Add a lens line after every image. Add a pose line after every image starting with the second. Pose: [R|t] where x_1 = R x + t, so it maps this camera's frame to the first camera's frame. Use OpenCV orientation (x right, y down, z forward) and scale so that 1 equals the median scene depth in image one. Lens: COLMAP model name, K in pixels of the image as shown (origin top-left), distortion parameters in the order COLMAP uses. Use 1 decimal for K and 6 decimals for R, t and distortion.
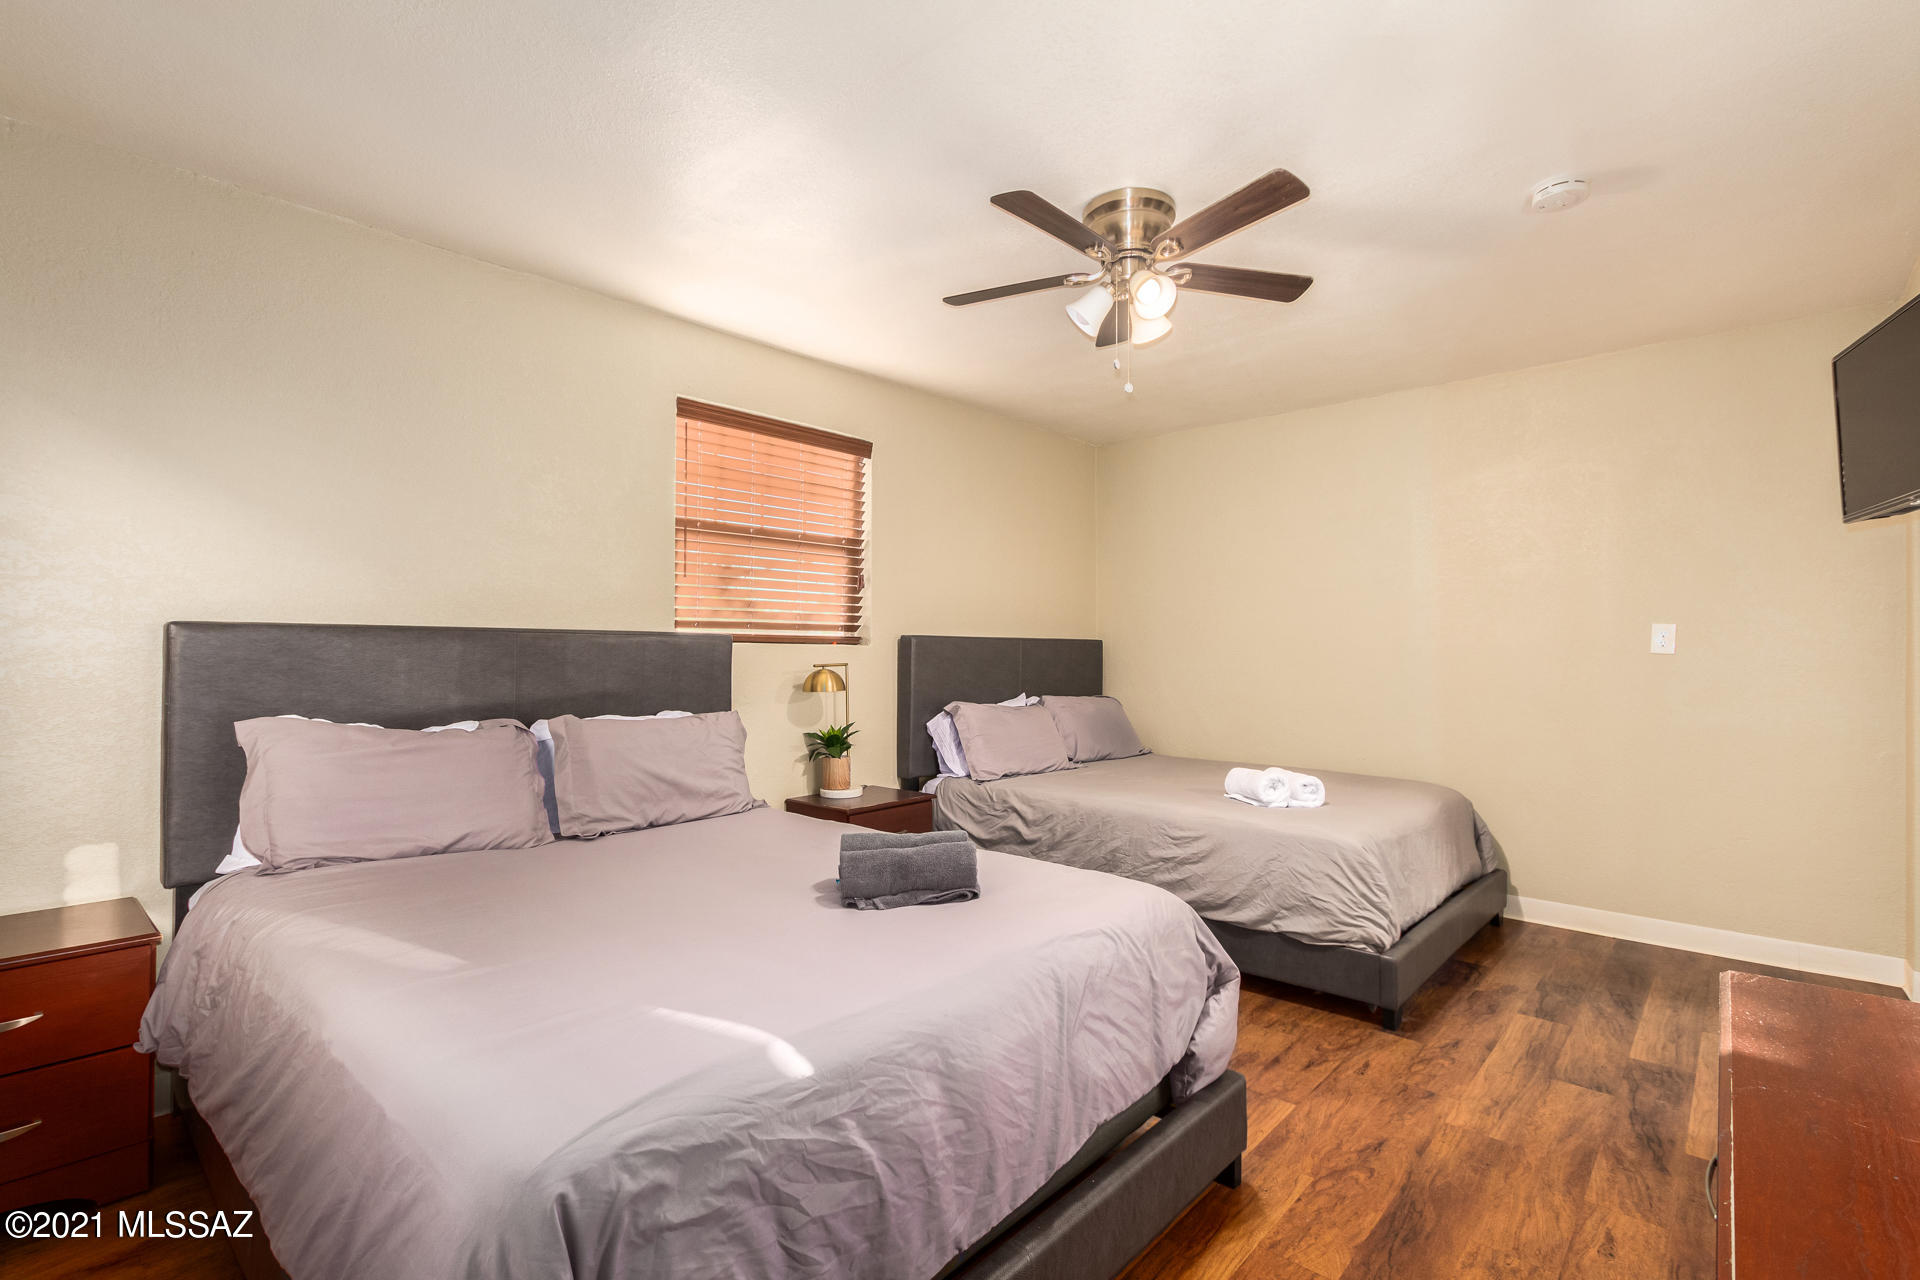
lens RADIAL K [[887.8, 0, 971.3], [0, 887.8, 641.0], [0, 0, 1]] dist [0.004235, 0.000271]
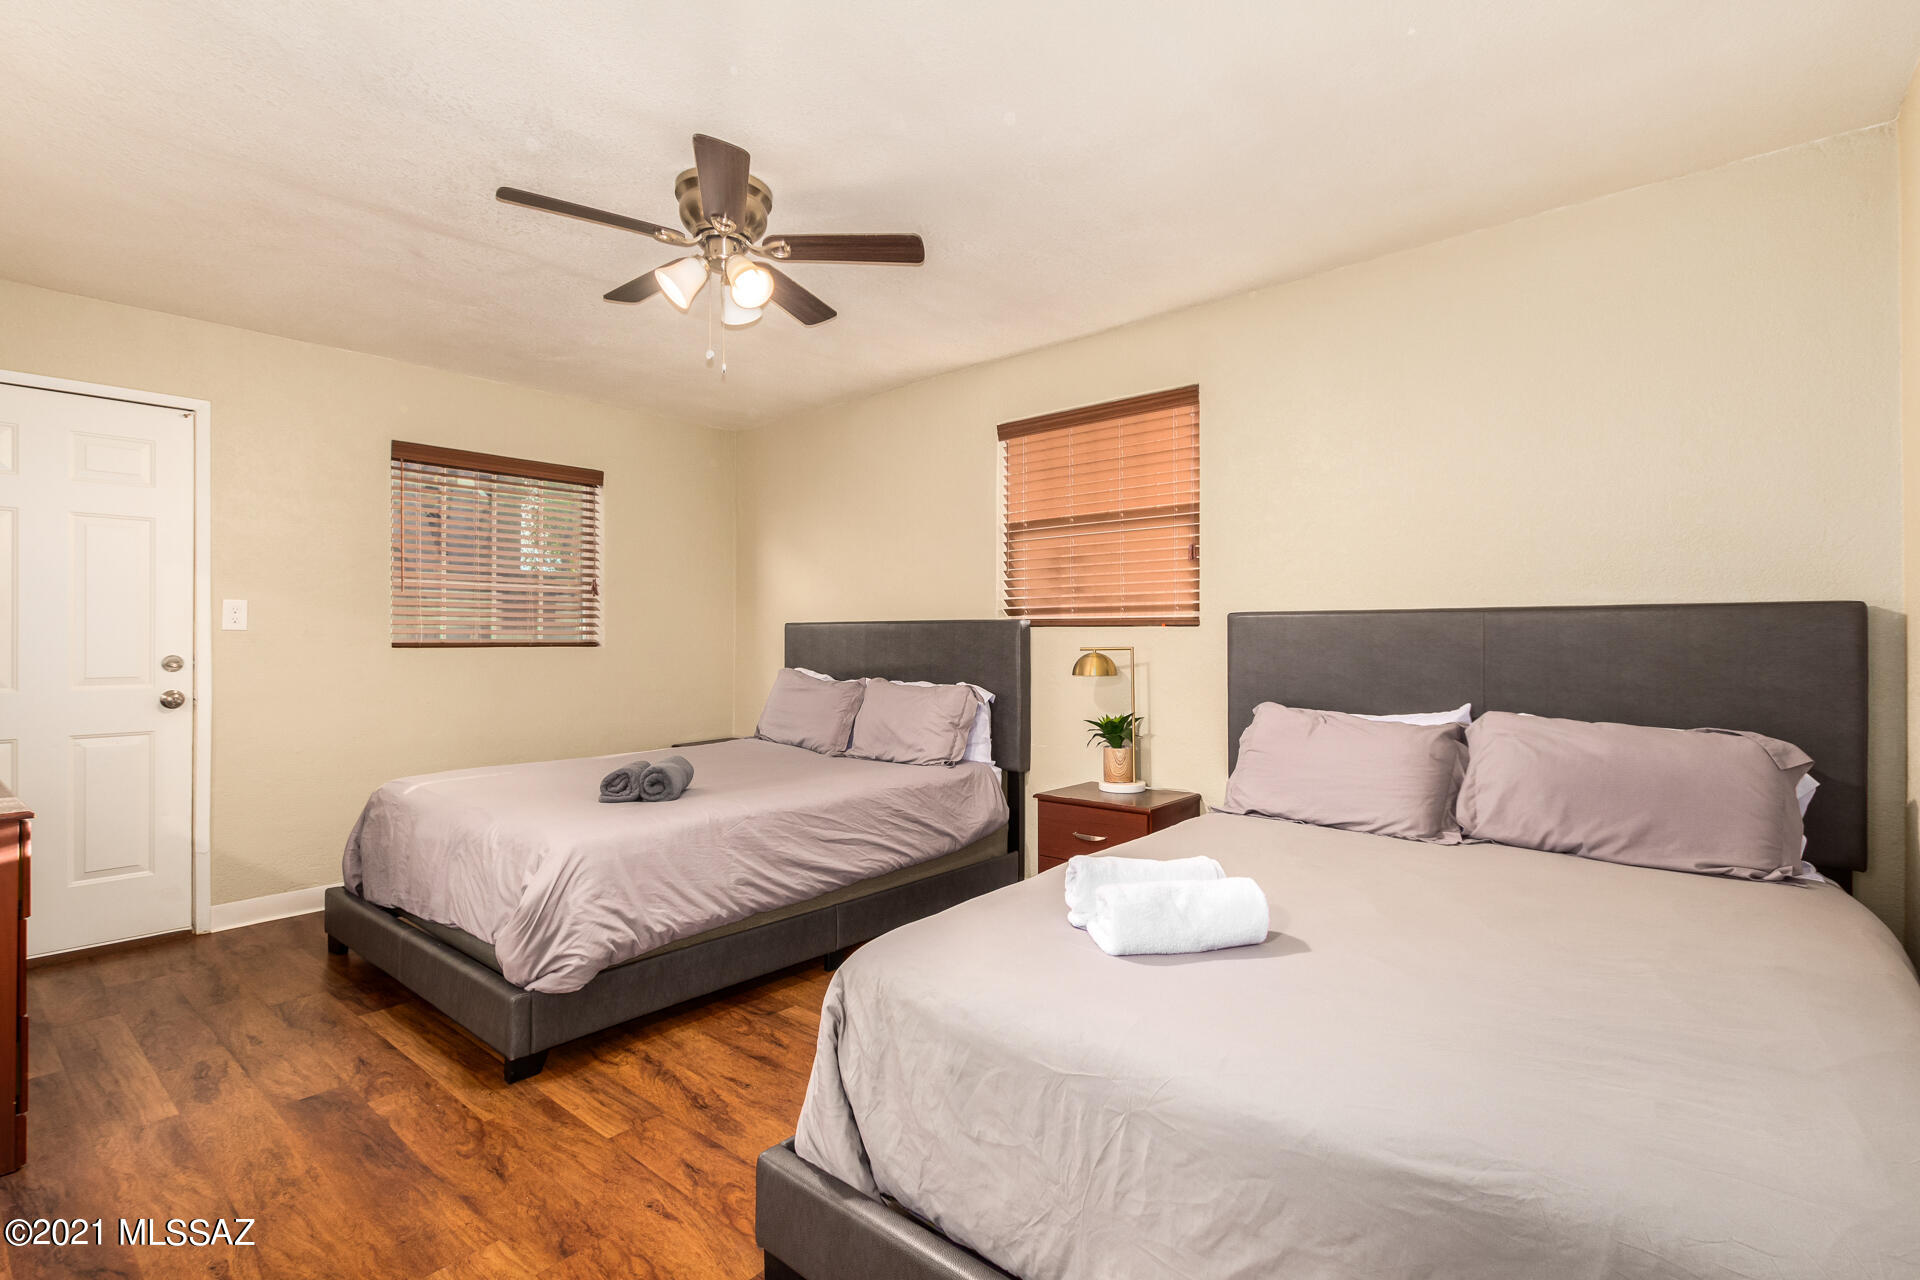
lens RADIAL K [[887.8, 0, 971.3], [0, 887.8, 641.0], [0, 0, 1]] dist [0.004235, 0.000271]
pose [[0.026483, 0.002582, -0.999646, 1.139134], [0.013285, 0.999907, 0.002934, 0.020053], [0.999561, -0.013358, 0.026446, 1.209084]]
